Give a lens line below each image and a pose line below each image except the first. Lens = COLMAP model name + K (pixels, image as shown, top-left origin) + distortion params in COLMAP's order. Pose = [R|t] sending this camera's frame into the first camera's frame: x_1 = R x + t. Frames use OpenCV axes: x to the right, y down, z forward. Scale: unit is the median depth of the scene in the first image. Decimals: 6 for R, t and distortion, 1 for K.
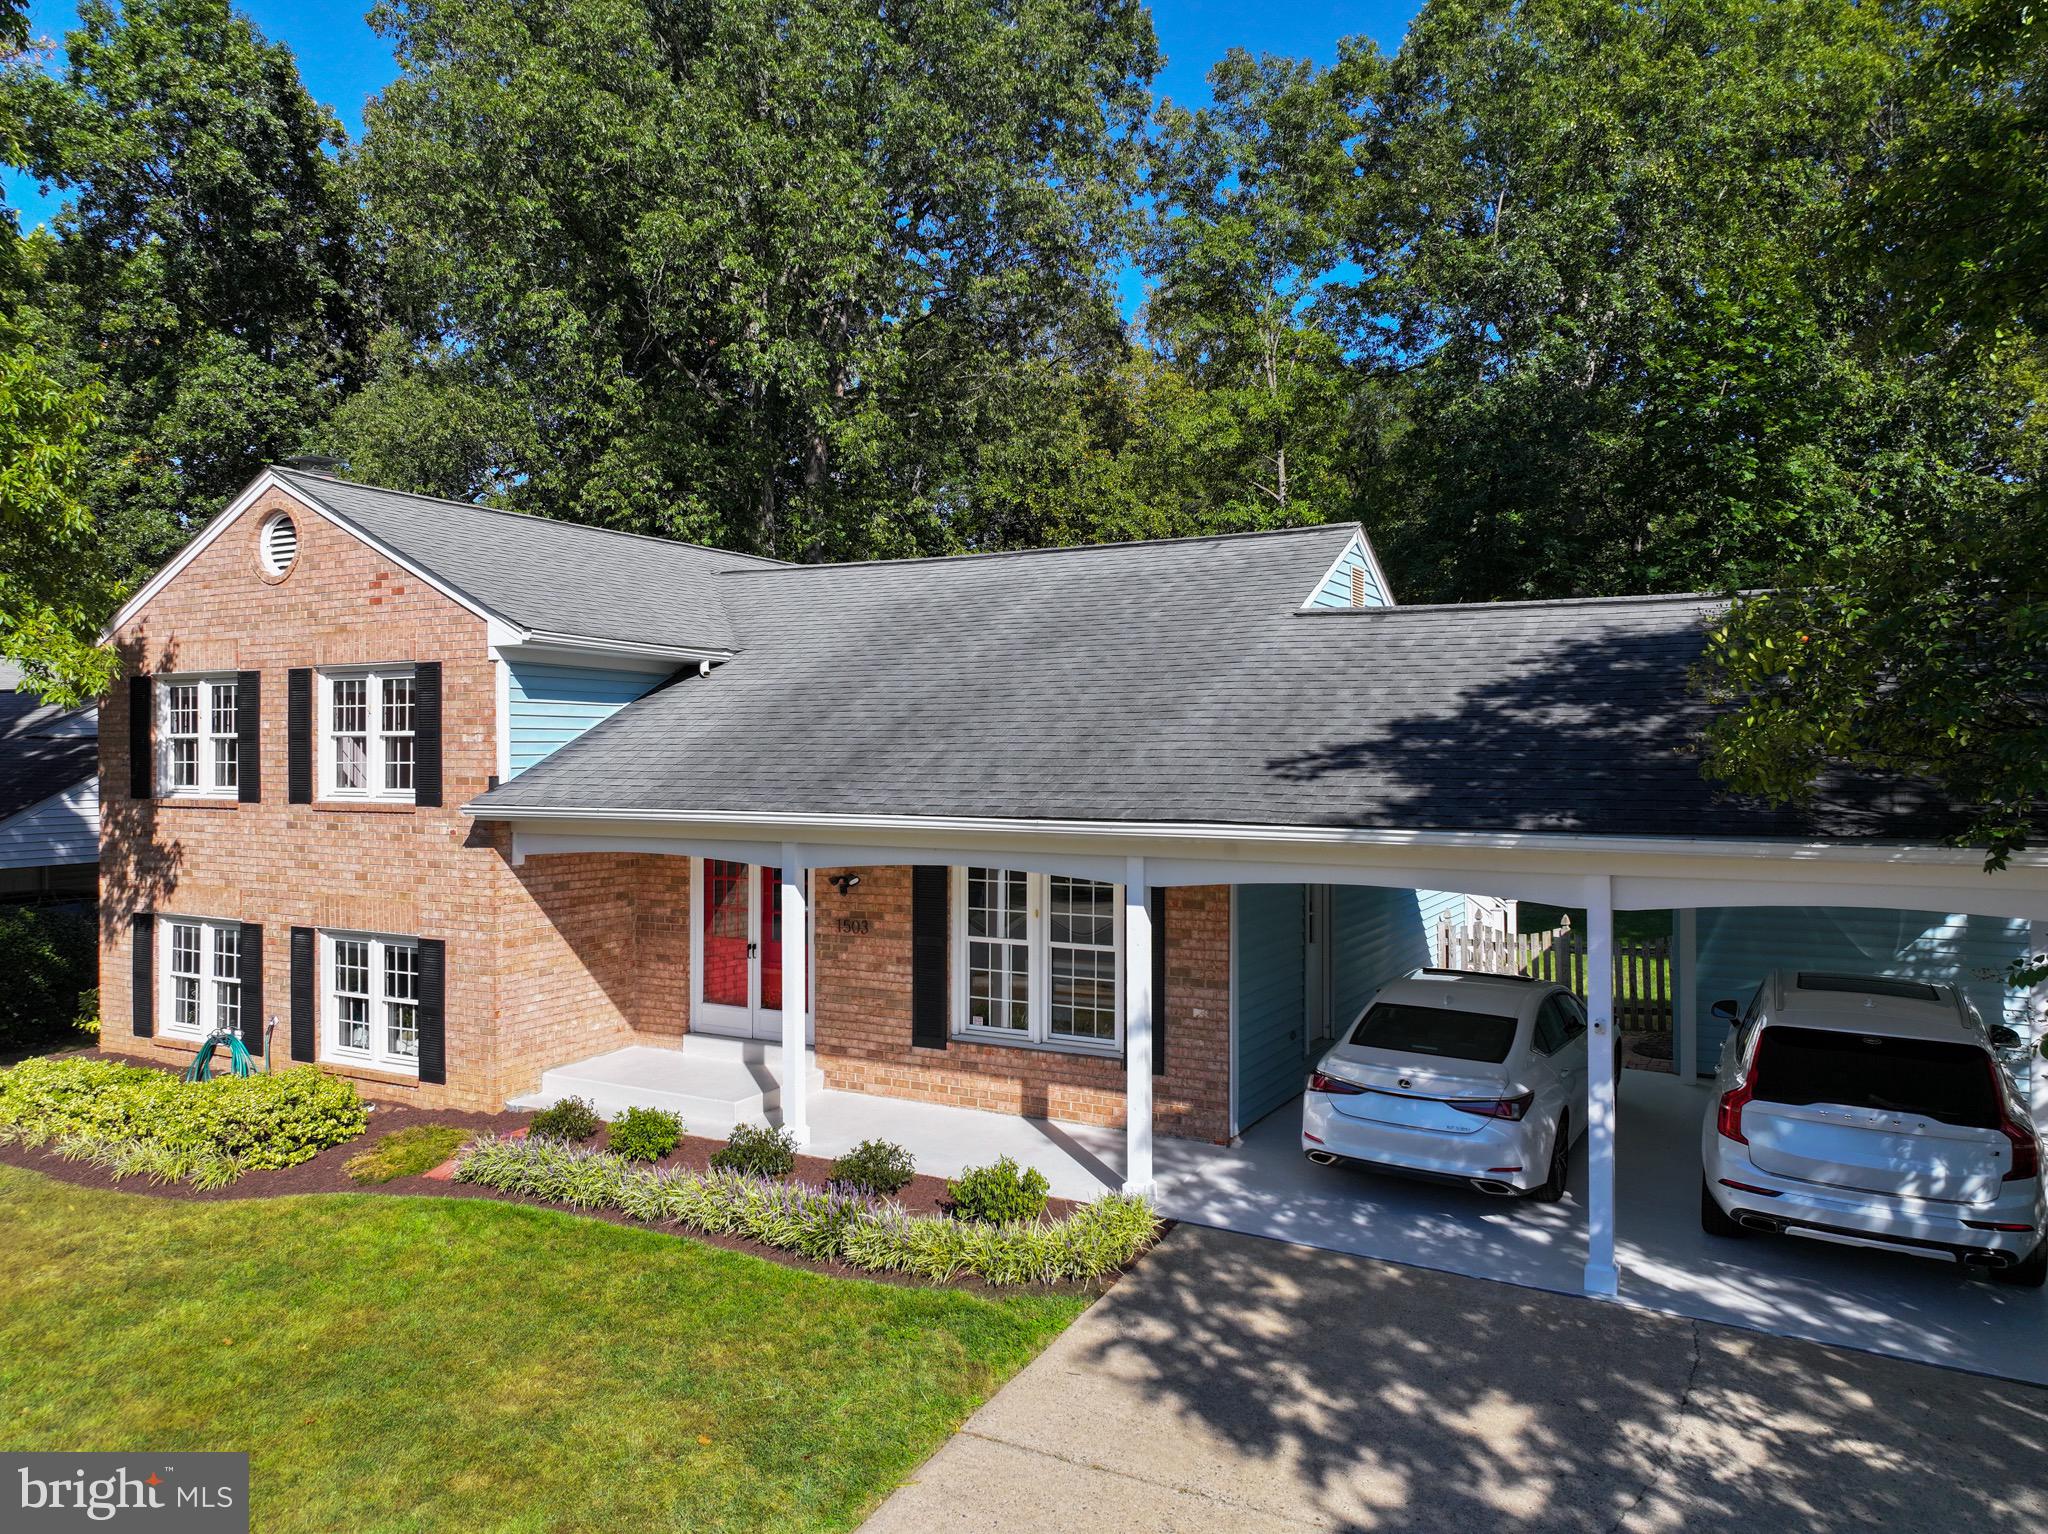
lens RADIAL K [[1449.3, 0, 988.7], [0, 1449.3, 761.7], [0, 0, 1]] dist [-0.003734, 0.003740]
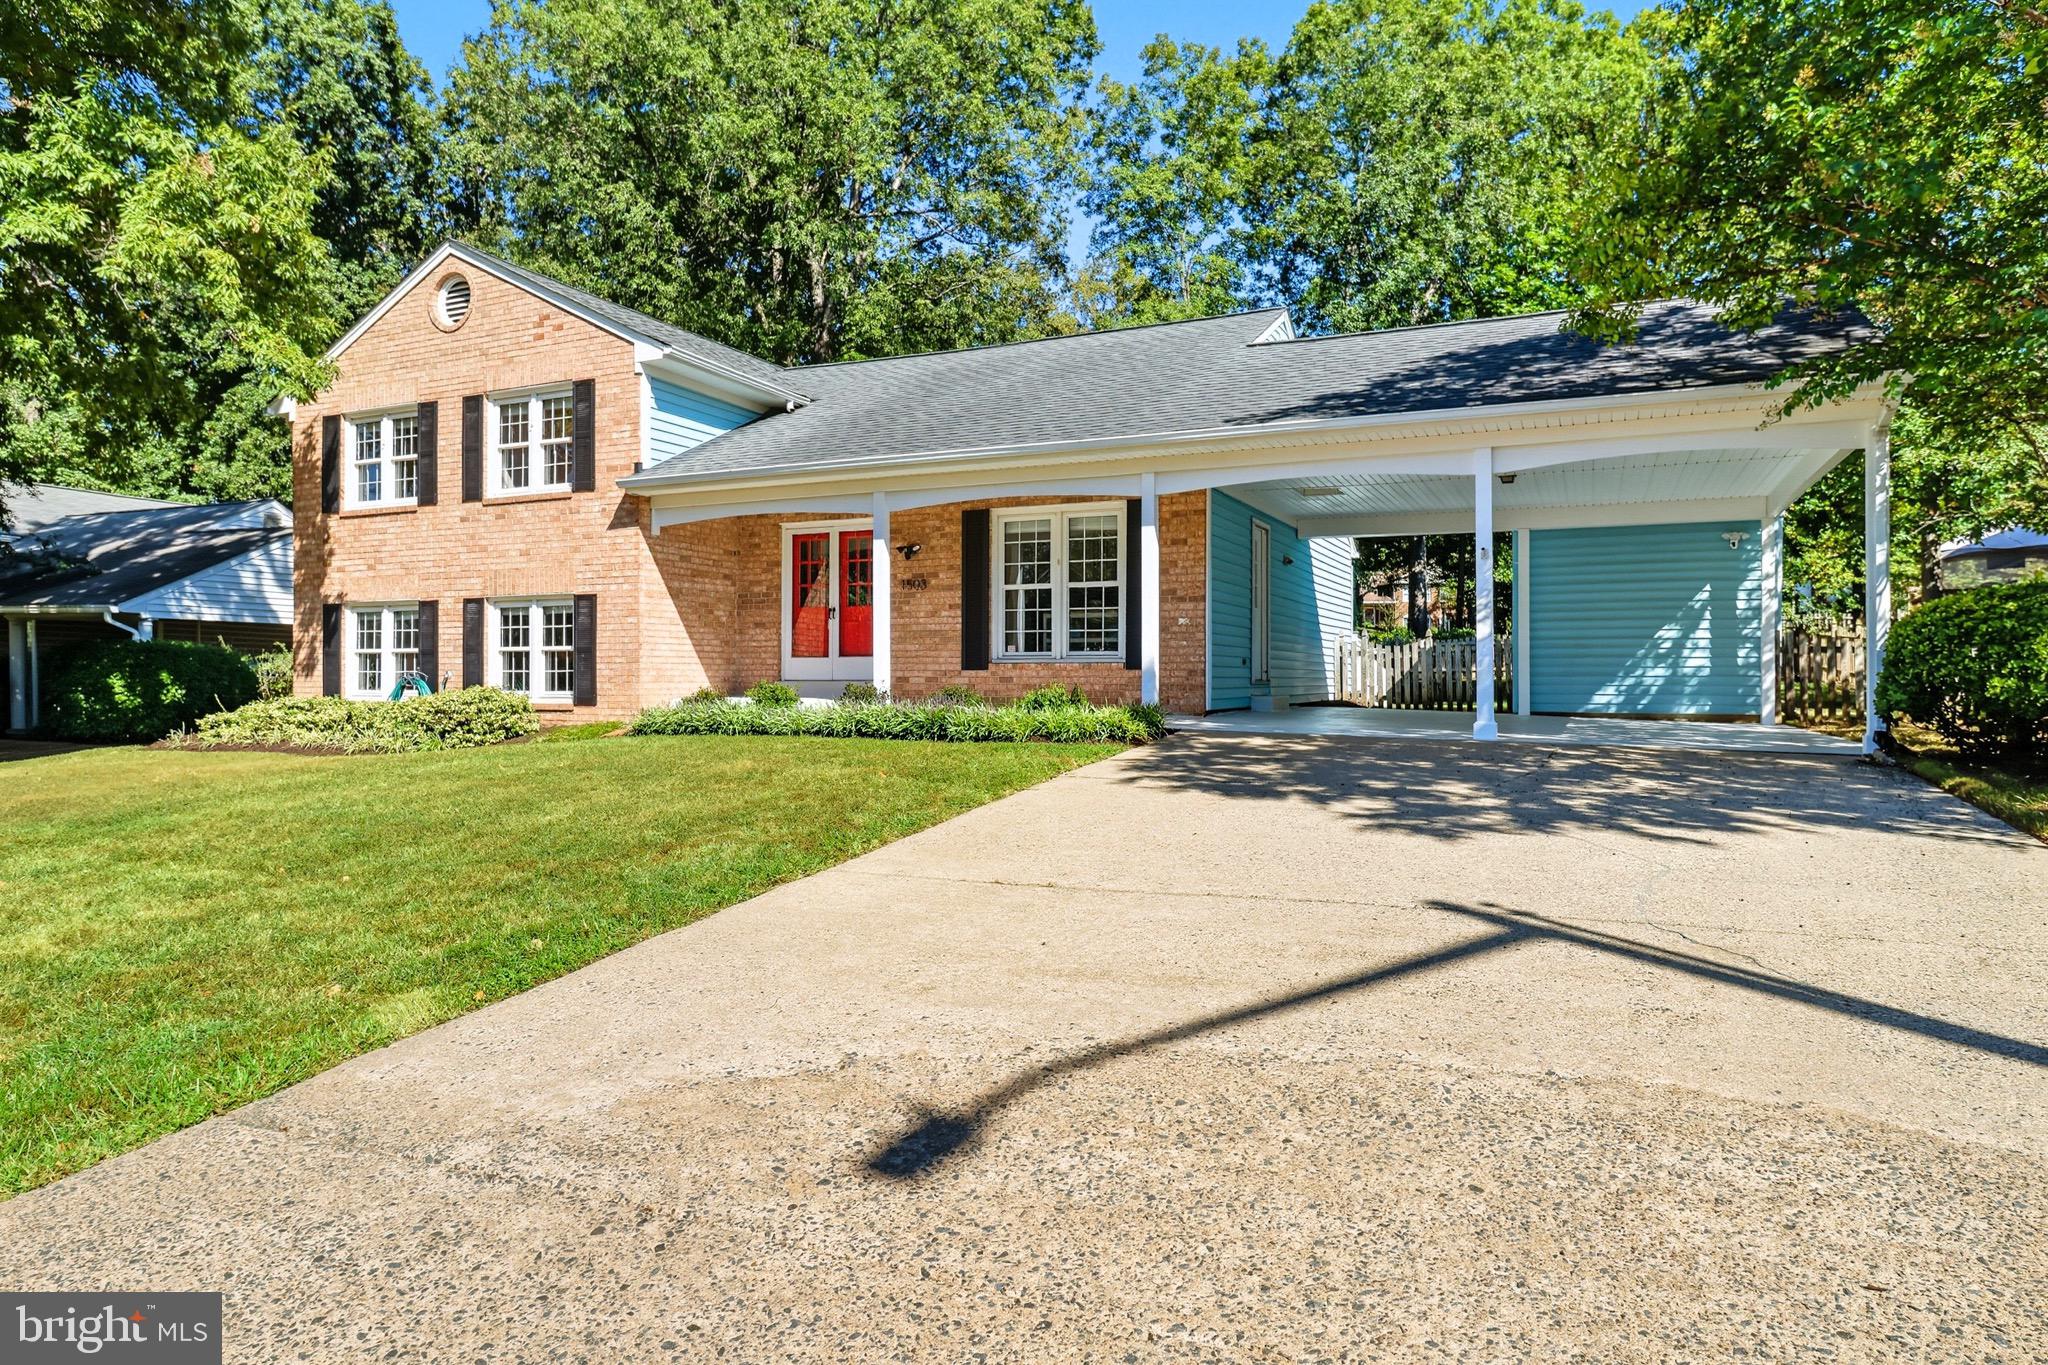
lens RADIAL K [[1190.4, 0, 1019.4], [0, 1190.4, 676.2], [0, 0, 1]] dist [0.002463, -0.030047]
pose [[0.997075, 0.005930, 0.076204, -0.071245], [-0.006035, 0.999981, 0.001139, 0.172598], [-0.076196, -0.001596, 0.997092, -0.078212]]
